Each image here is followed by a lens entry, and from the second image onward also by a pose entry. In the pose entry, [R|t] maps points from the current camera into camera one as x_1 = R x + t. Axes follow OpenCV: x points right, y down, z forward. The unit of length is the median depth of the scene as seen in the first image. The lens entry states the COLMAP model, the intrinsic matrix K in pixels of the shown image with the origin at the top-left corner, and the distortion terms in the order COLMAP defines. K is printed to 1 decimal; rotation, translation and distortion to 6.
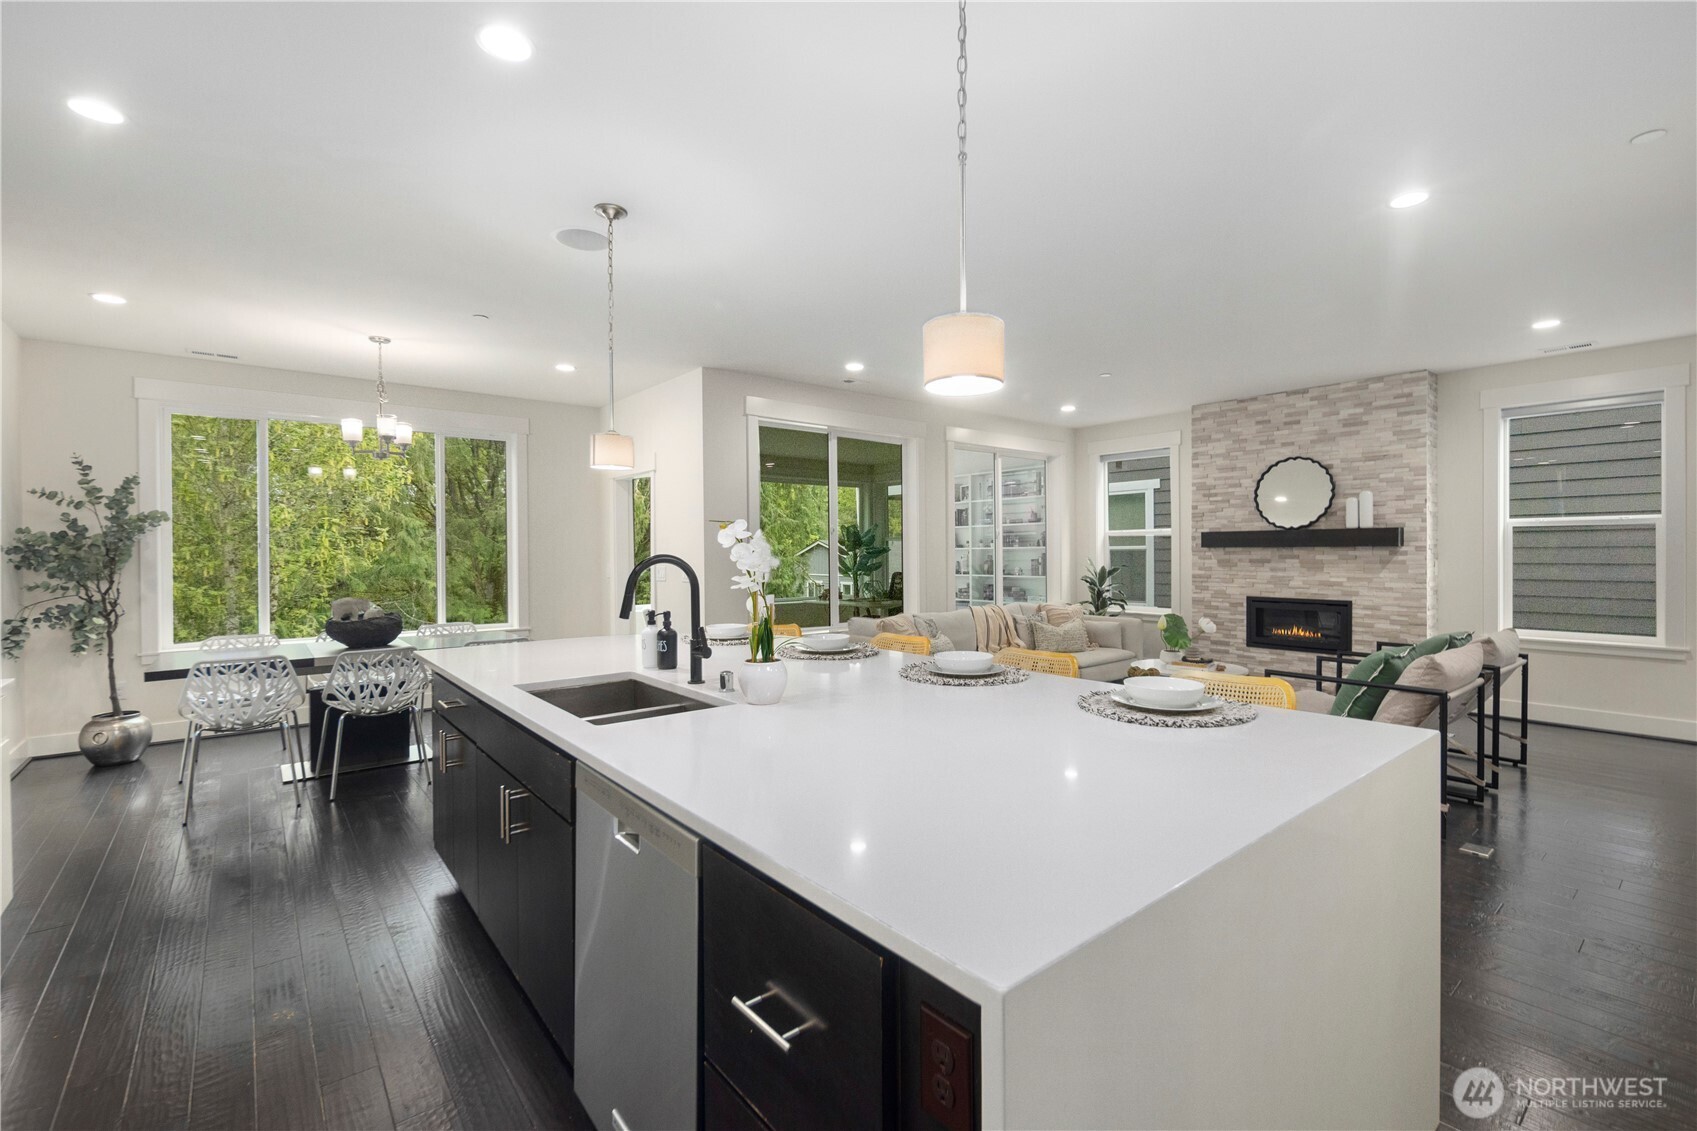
lens RADIAL K [[733.7, 0, 849.1], [0, 733.7, 556.4], [0, 0, 1]] dist [-0.000519, -0.000124]
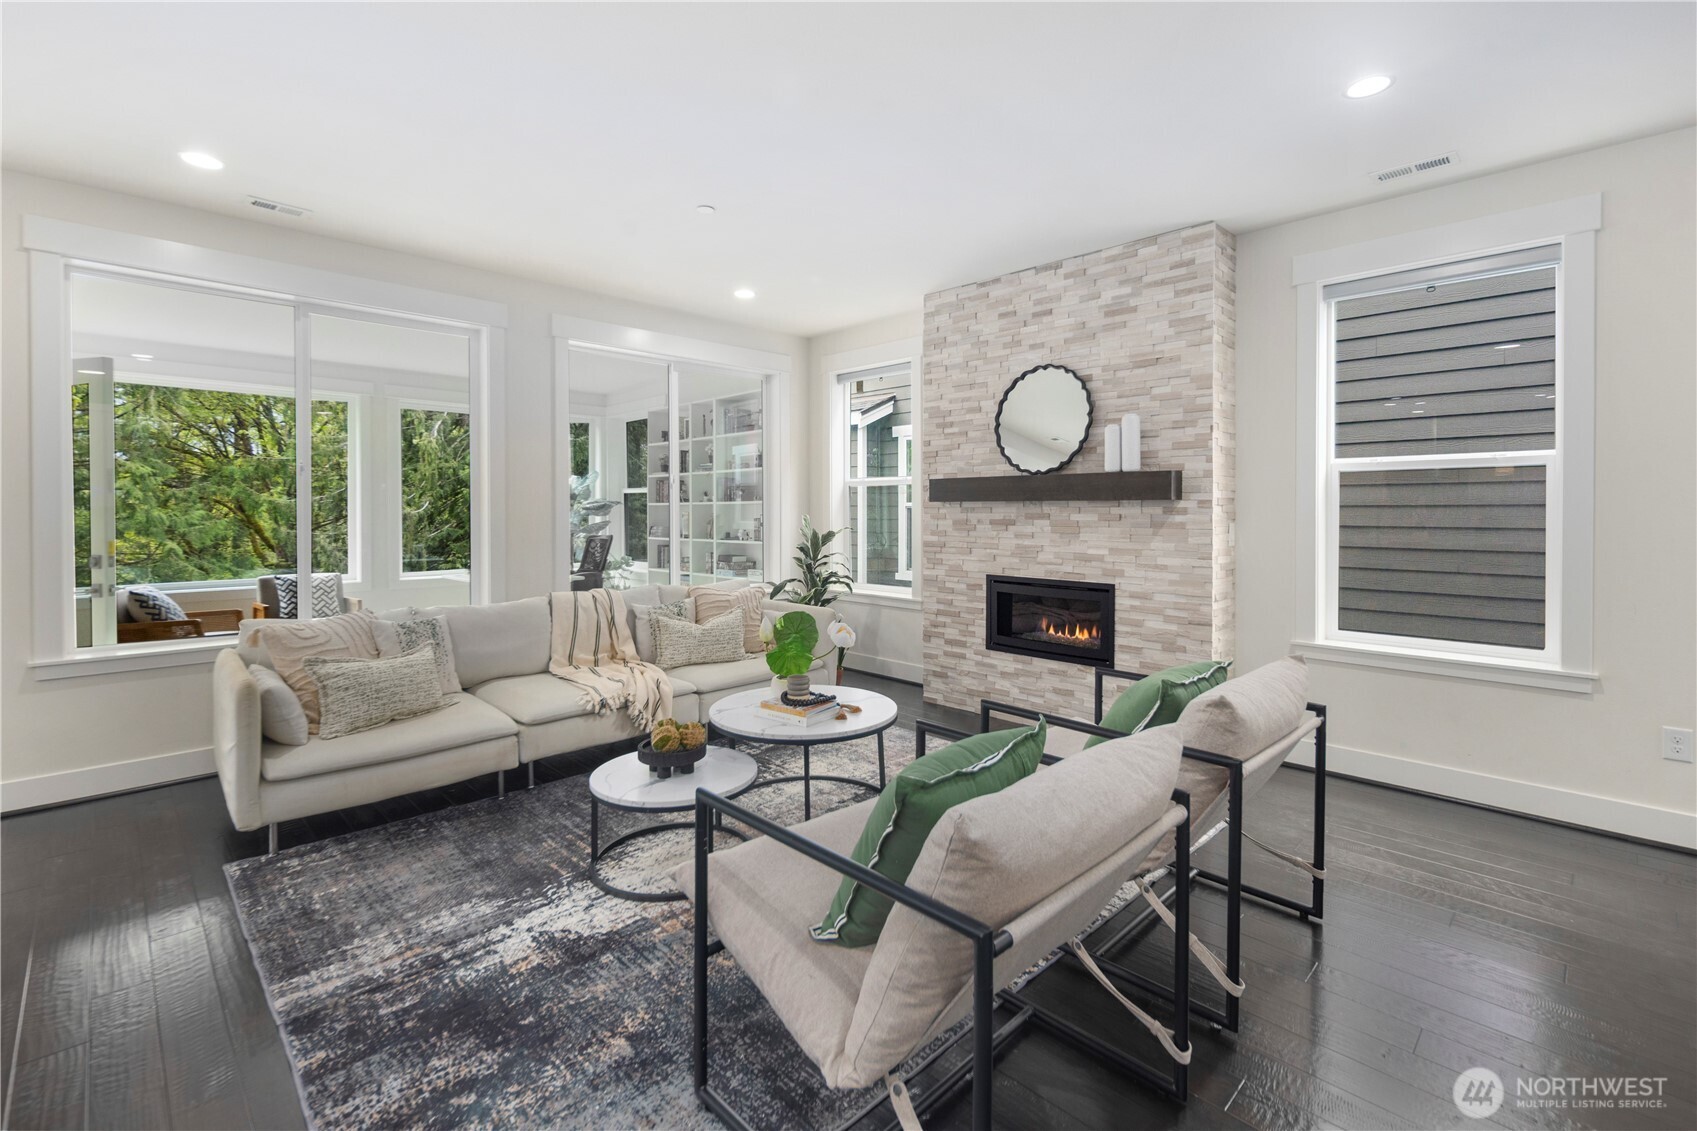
lens RADIAL K [[758.1, 0, 847.9], [0, 758.1, 514.6], [0, 0, 1]] dist [0.003251, 0.000428]
pose [[0.995790, 0.005805, 0.091474, 0.376278], [-0.005724, 0.999983, -0.001148, 0.000828], [-0.091480, 0.000620, 0.995807, 0.342485]]
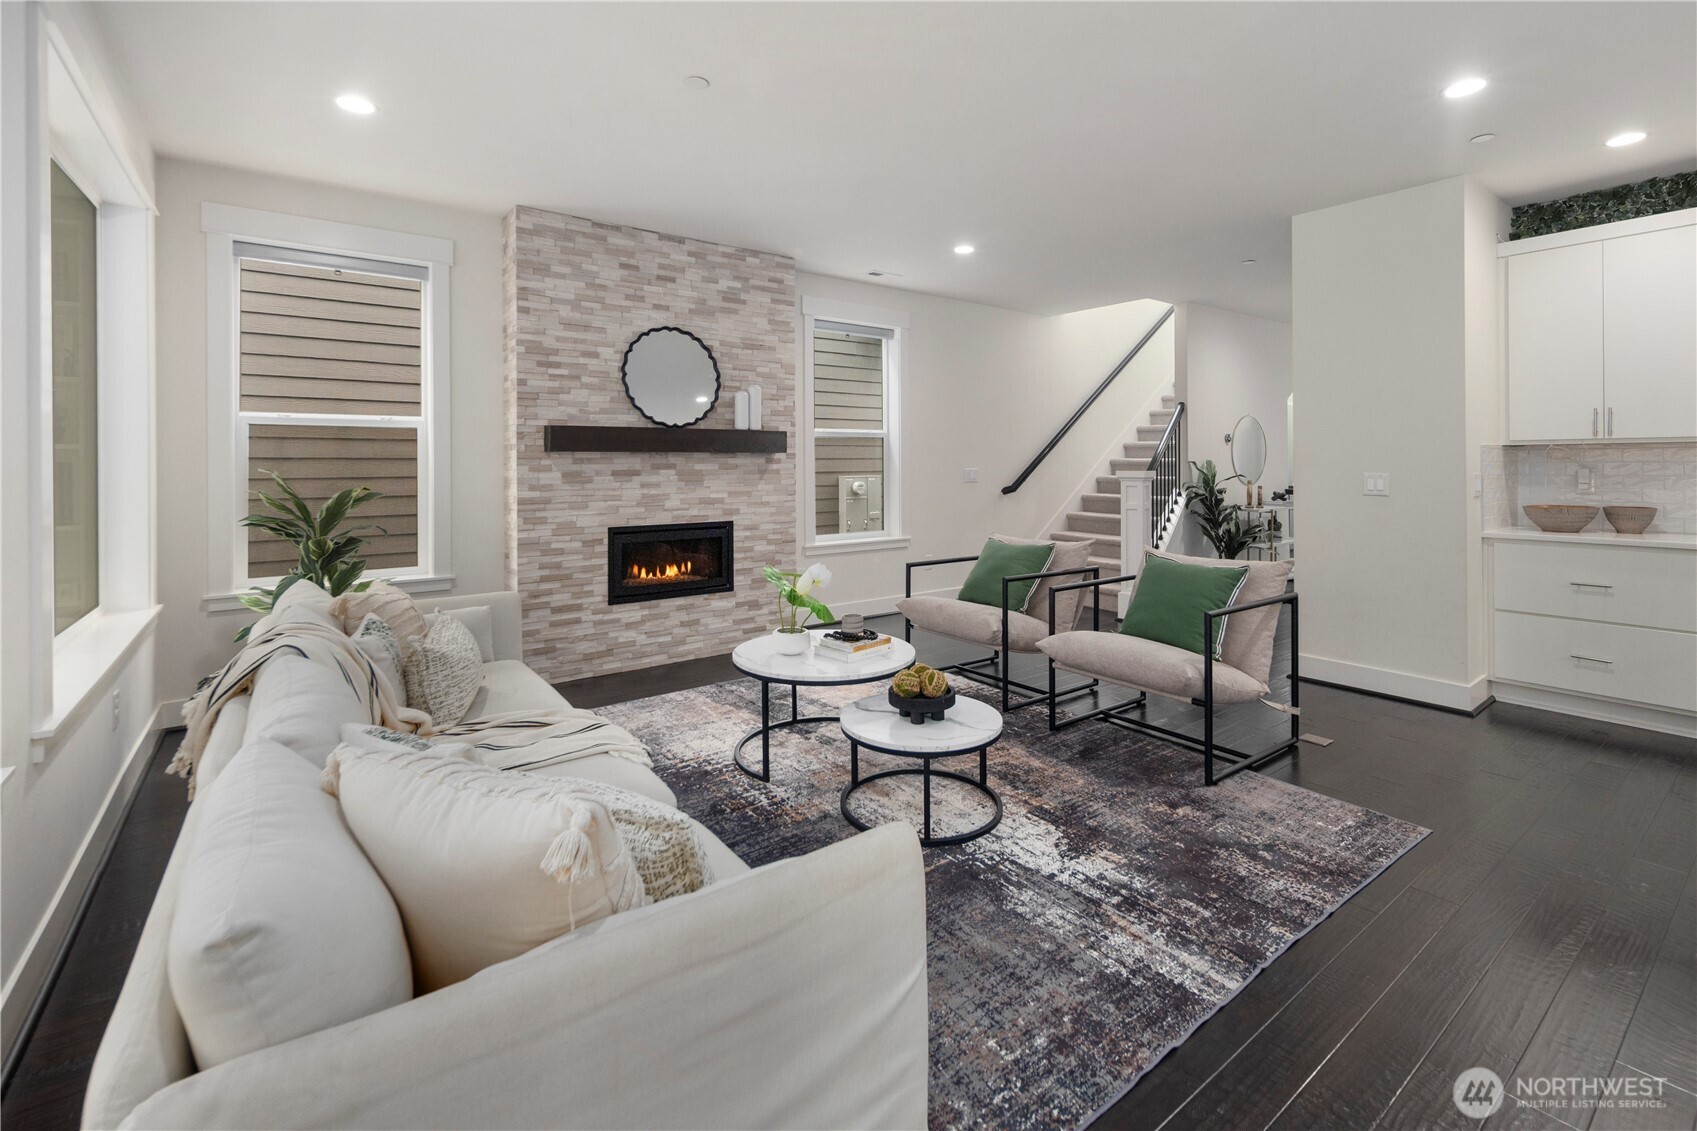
lens RADIAL K [[753.7, 0, 854.3], [0, 753.7, 462.4], [0, 0, 1]] dist [-0.000662, -0.000076]
pose [[0.036272, 0.007280, 0.999315, -0.124577], [0.013304, 0.999881, -0.007767, 0.004853], [-0.999253, 0.013576, 0.036171, 0.811214]]
